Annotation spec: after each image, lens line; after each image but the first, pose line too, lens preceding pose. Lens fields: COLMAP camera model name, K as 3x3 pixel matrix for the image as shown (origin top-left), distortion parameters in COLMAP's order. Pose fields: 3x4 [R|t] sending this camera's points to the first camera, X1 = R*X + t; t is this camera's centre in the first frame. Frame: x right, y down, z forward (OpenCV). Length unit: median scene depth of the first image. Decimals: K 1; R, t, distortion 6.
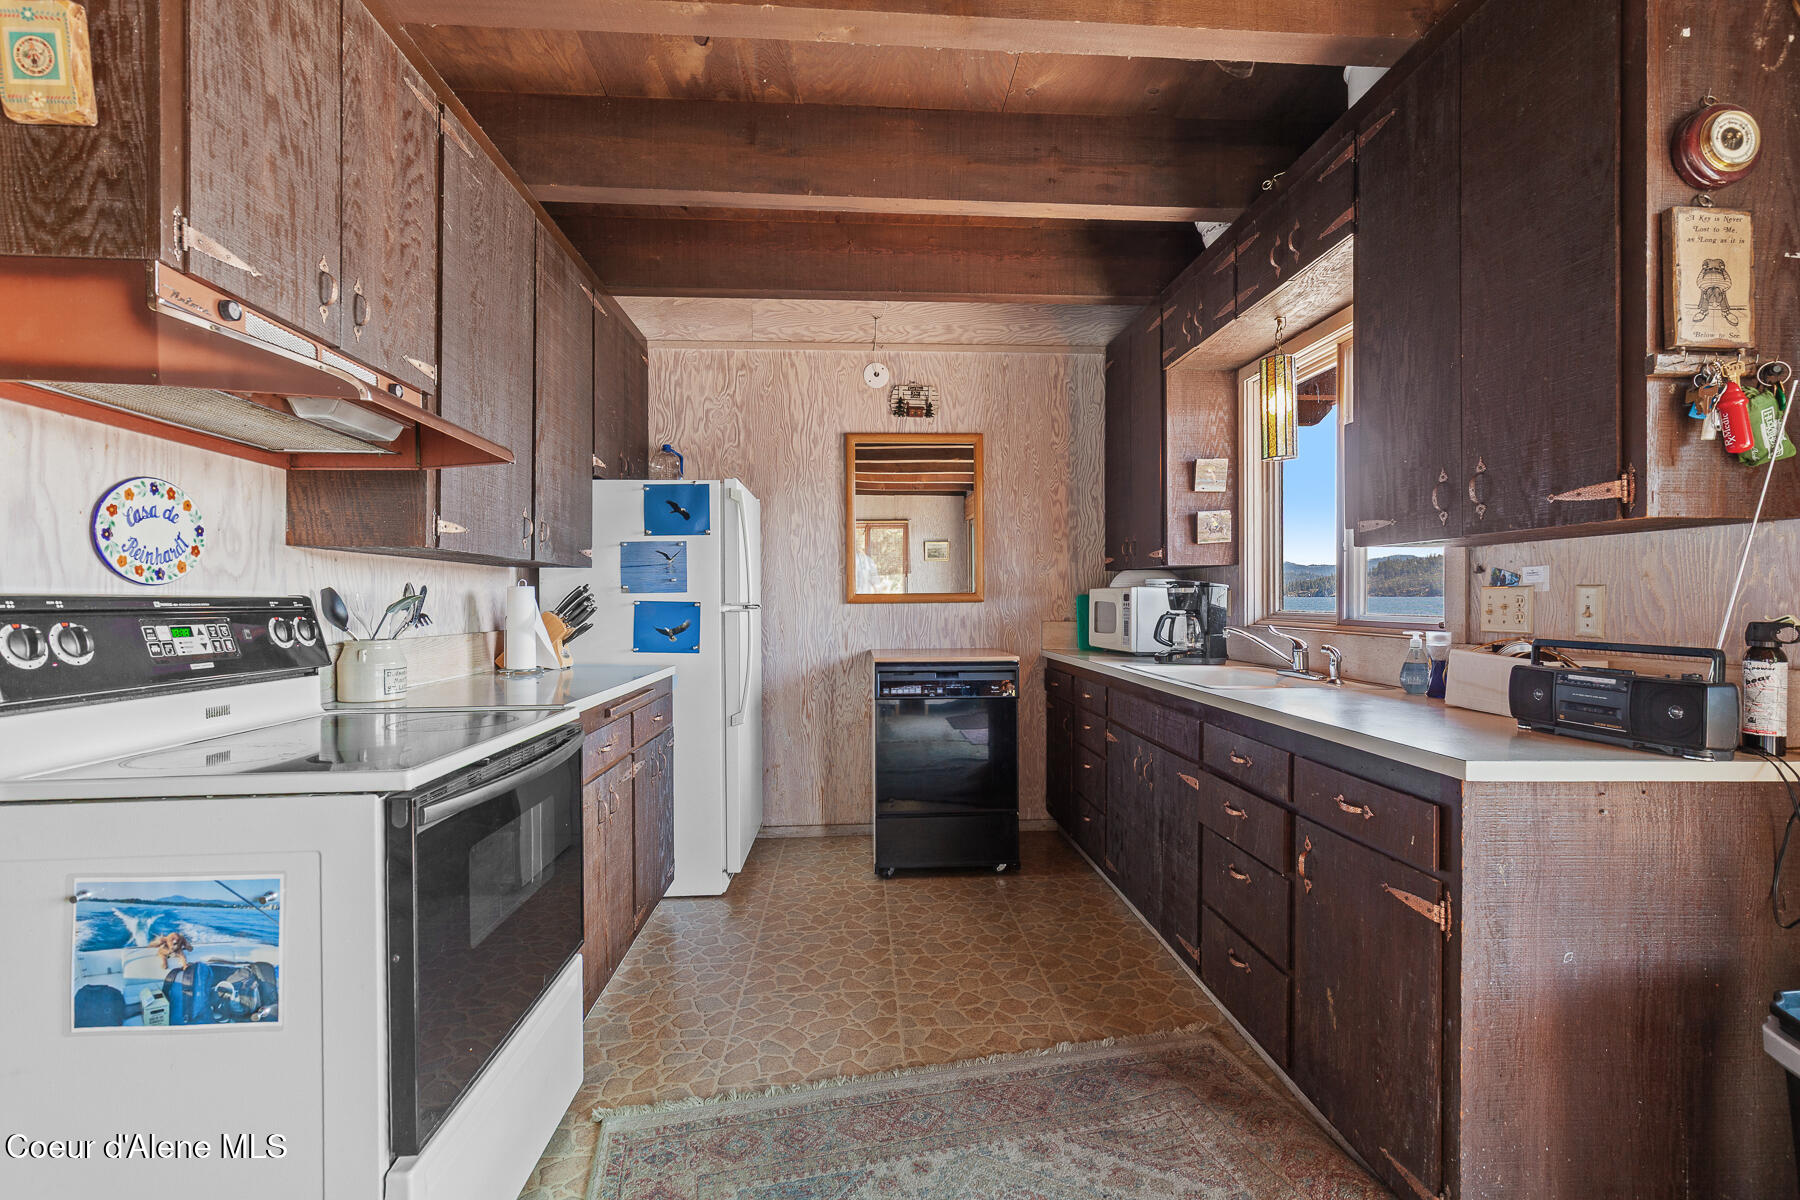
lens RADIAL K [[823.3, 0, 892.6], [0, 823.3, 600.9], [0, 0, 1]] dist [0.009870, -0.002800]
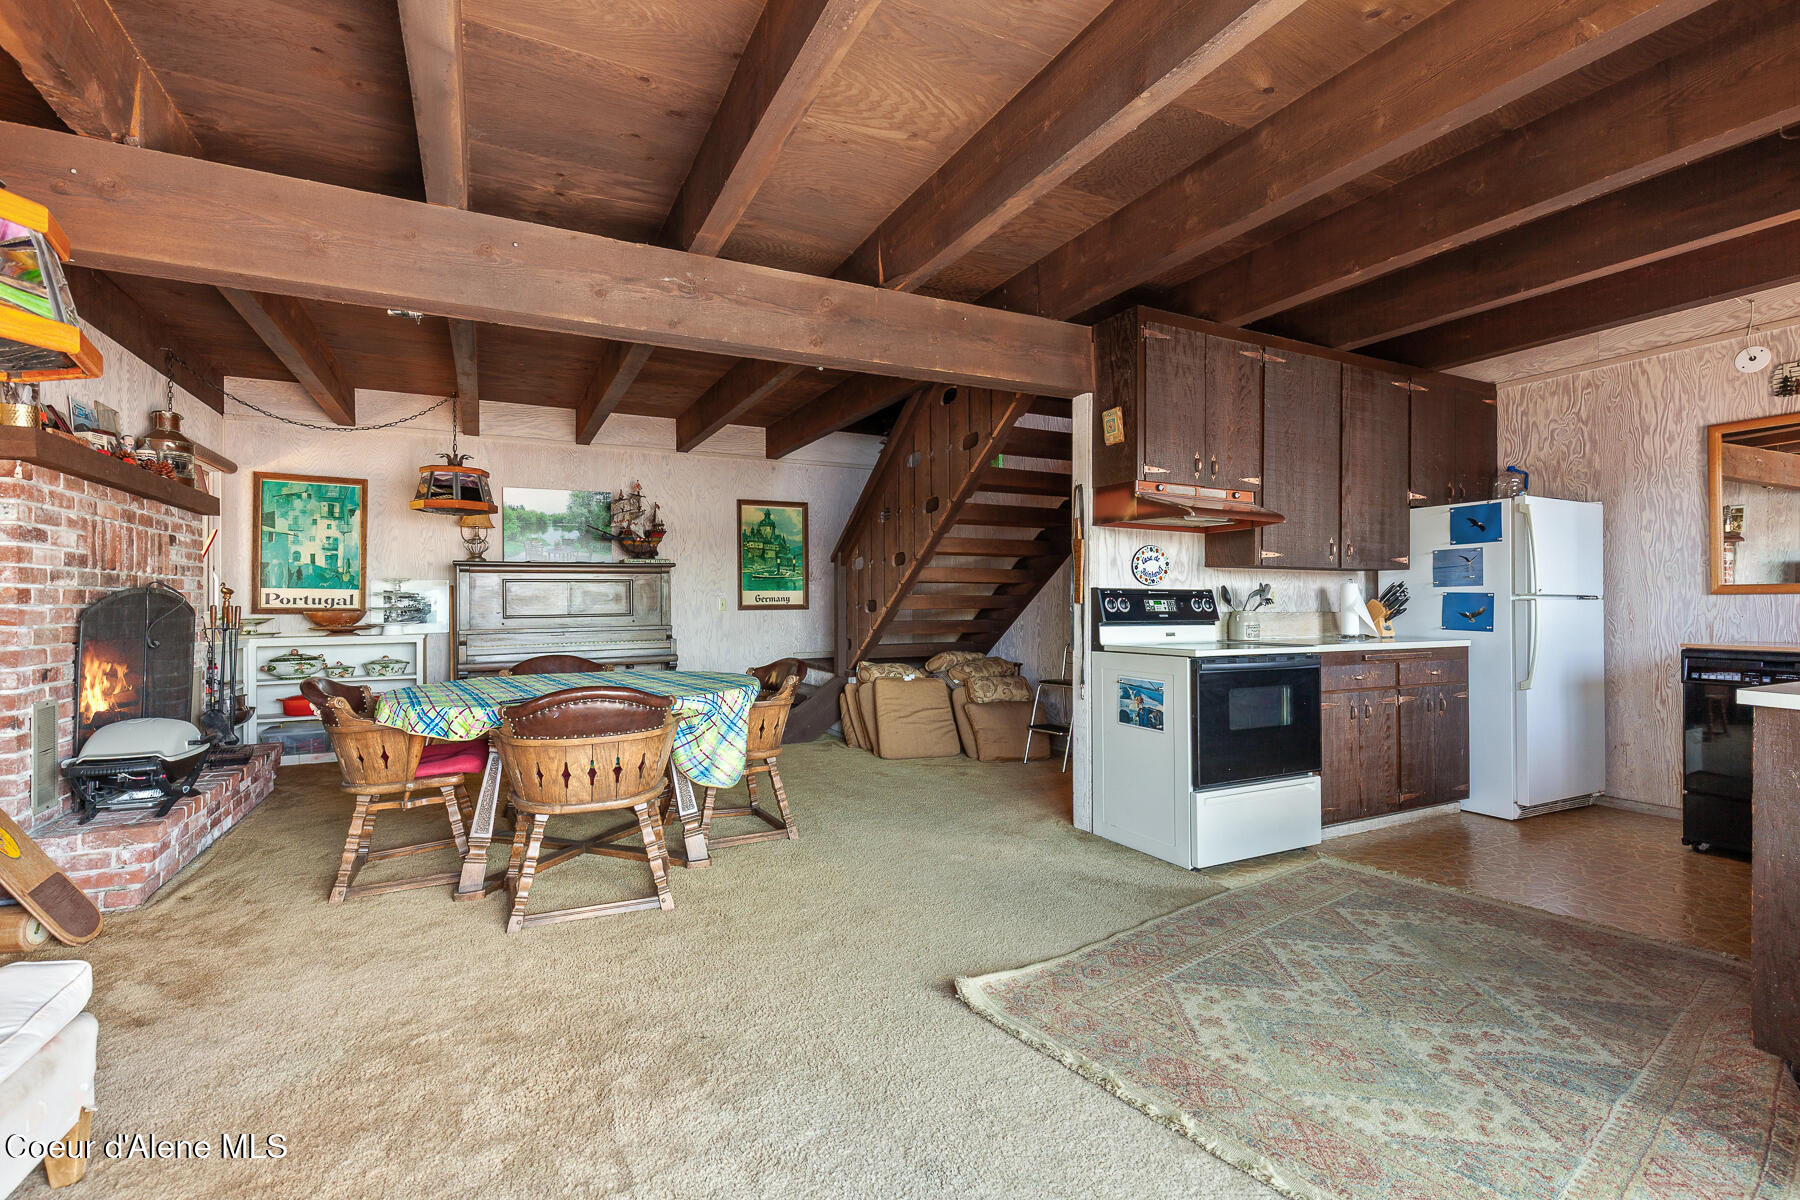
lens RADIAL K [[823.3, 0, 920.1], [0, 823.3, 596.8], [0, 0, 1]] dist [0.009870, -0.002800]
pose [[0.412814, -0.006191, -0.910794, 0.589009], [-0.001212, 0.999972, -0.007346, 0.018447], [0.910814, 0.004136, 0.412795, -0.376048]]
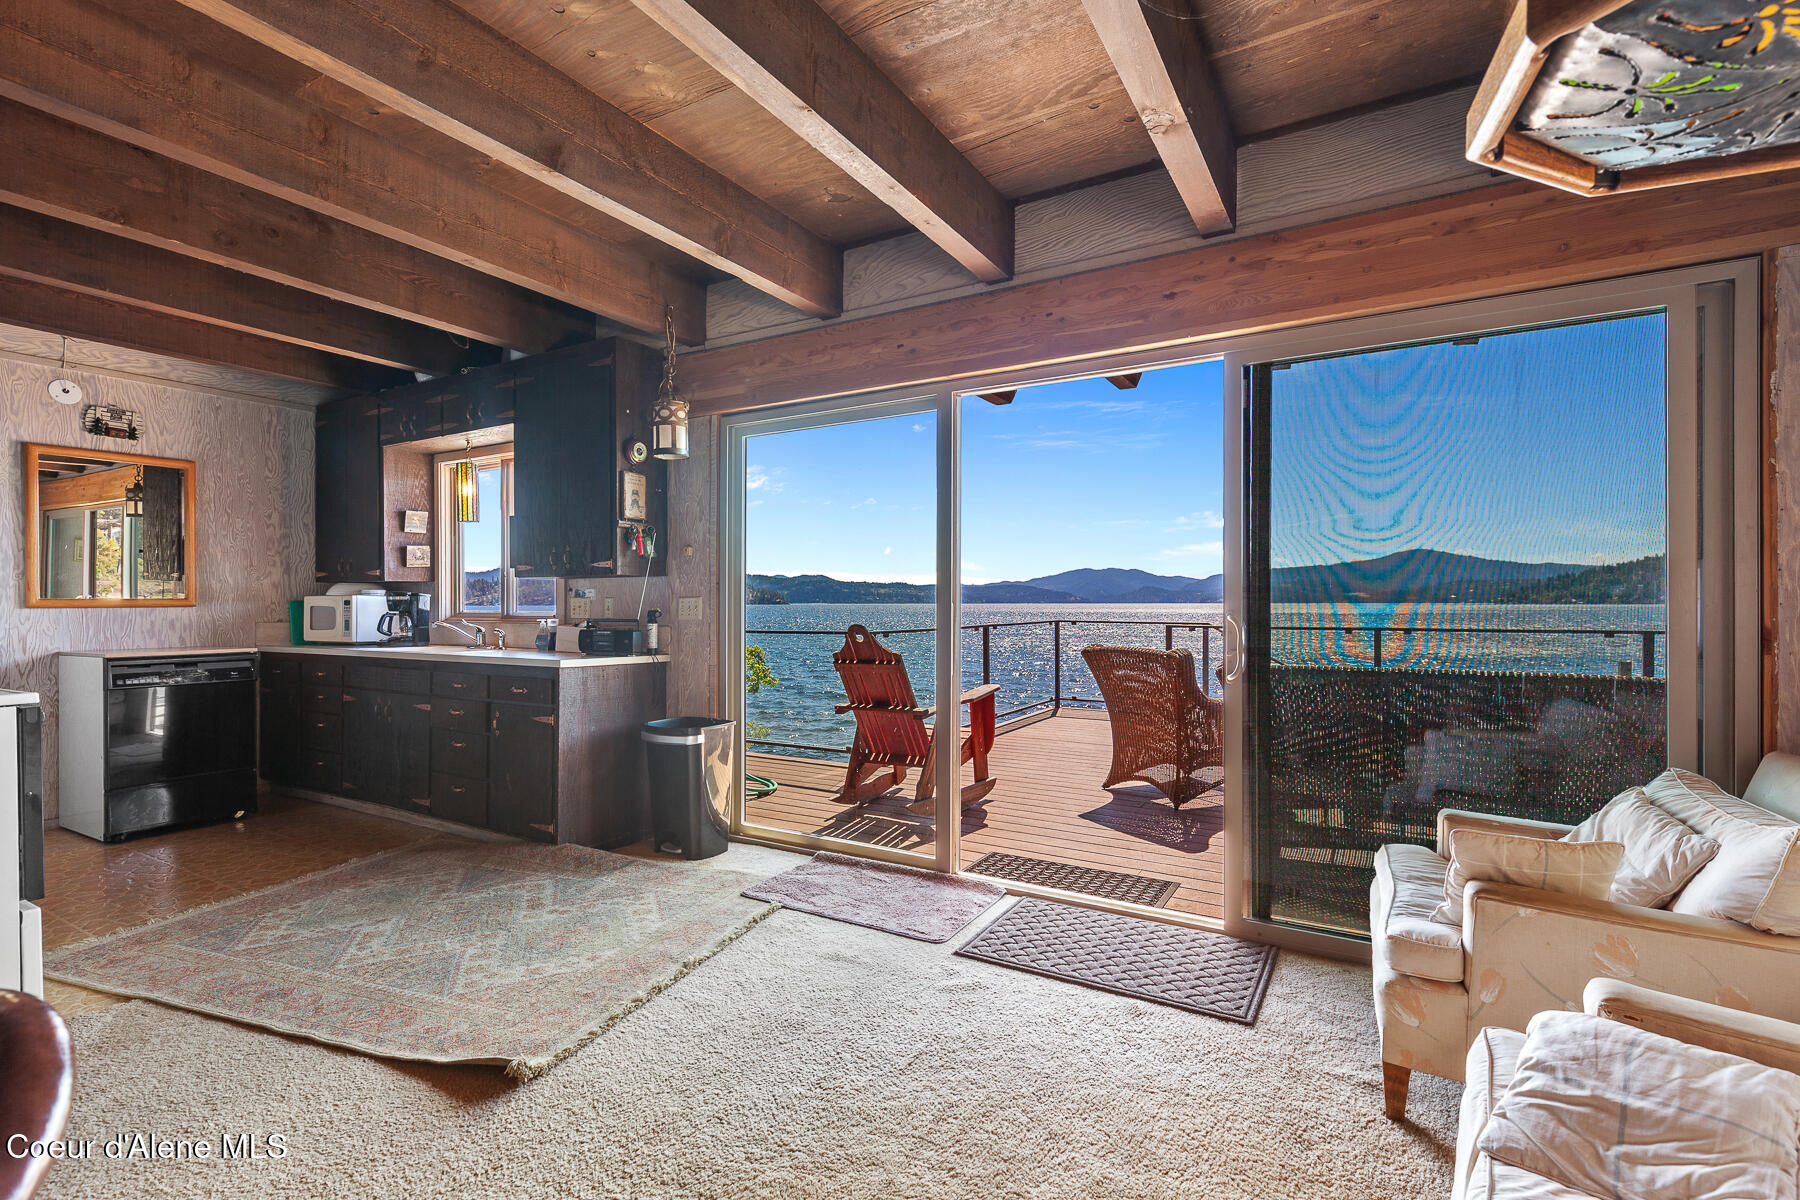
lens RADIAL K [[823.3, 0, 925.3], [0, 823.3, 604.1], [0, 0, 1]] dist [0.009870, -0.002800]
pose [[0.538345, 0.002888, 0.842720, -0.407988], [0.003478, 0.999978, -0.005649, 0.010257], [-0.842717, 0.005972, 0.538323, -0.633137]]
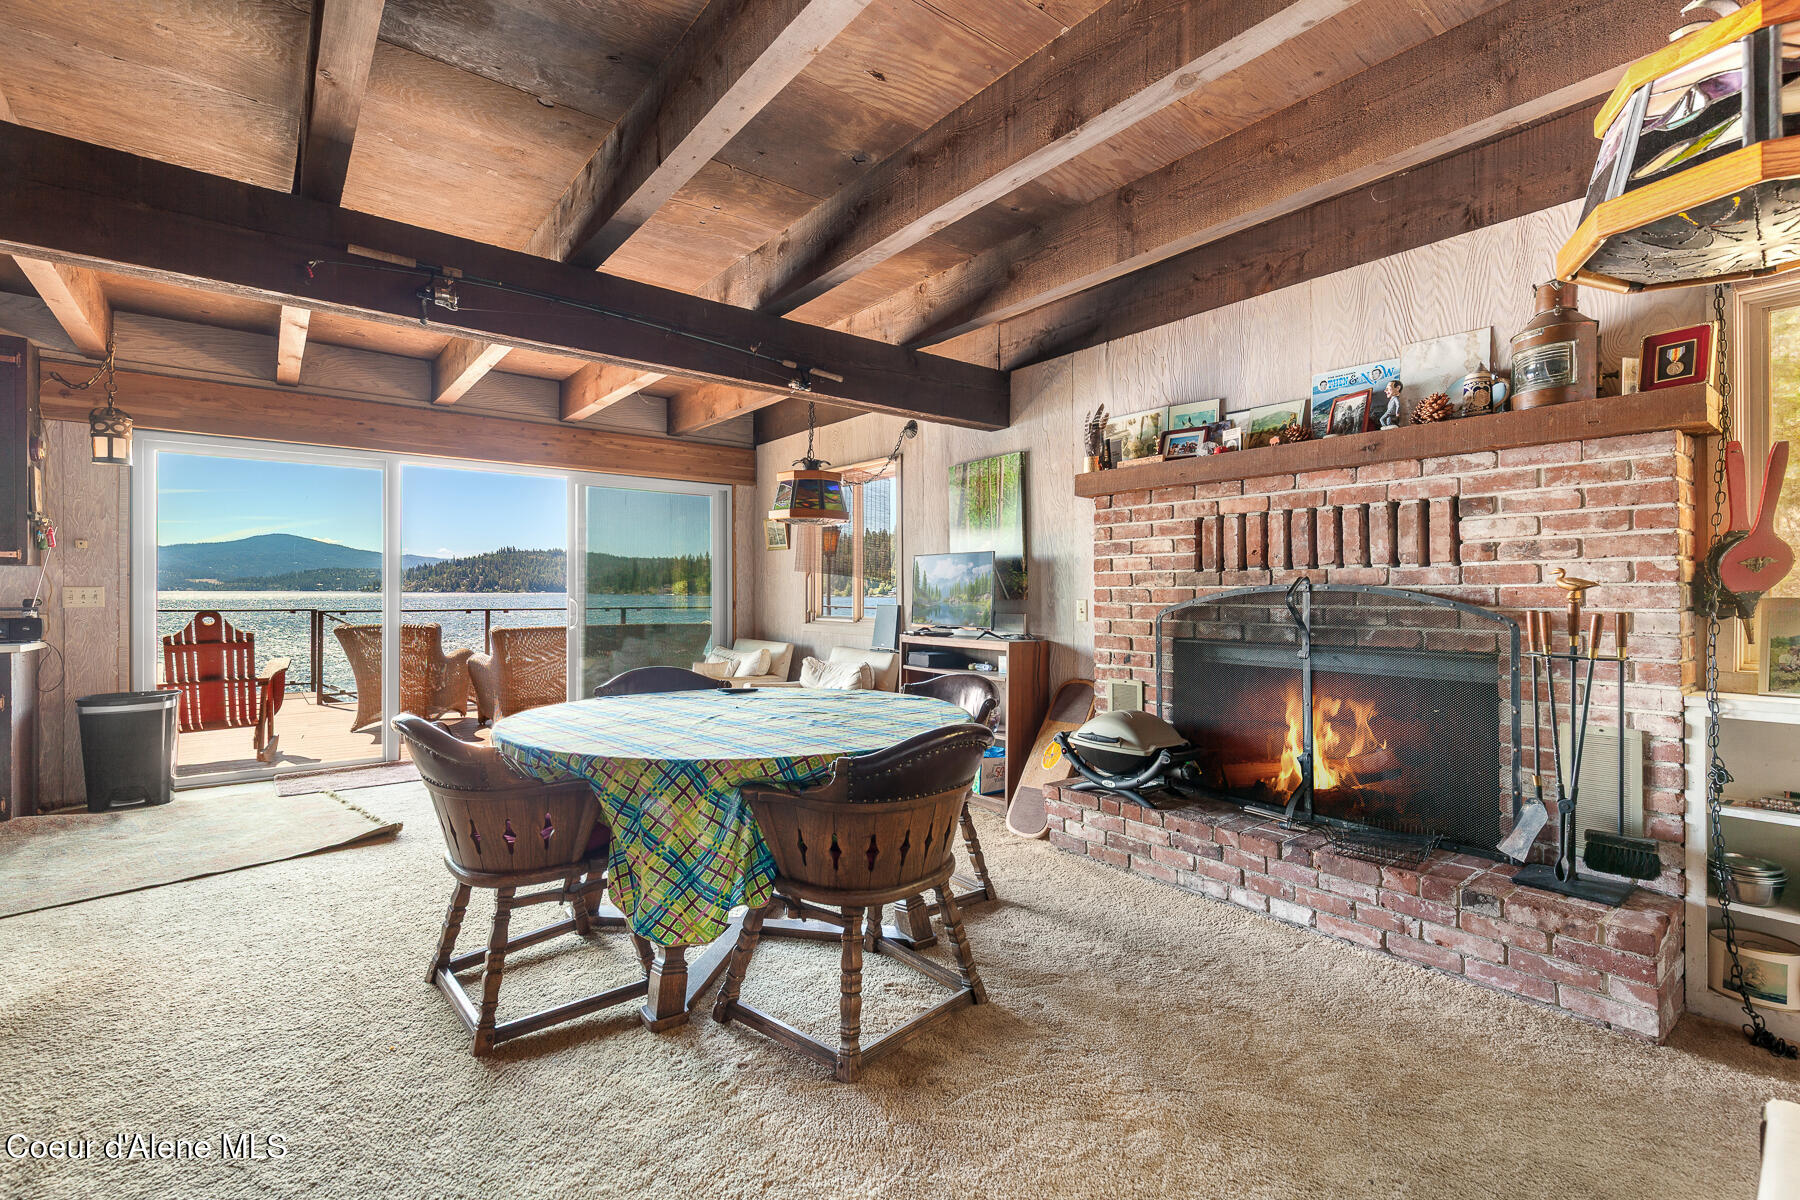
lens RADIAL K [[823.3, 0, 895.9], [0, 823.3, 595.9], [0, 0, 1]] dist [0.009870, -0.002800]
pose [[-0.573389, -0.000731, 0.819283, -1.479287], [0.002794, 0.999992, 0.002847, 0.006204], [-0.819278, 0.003922, -0.573383, 0.050861]]
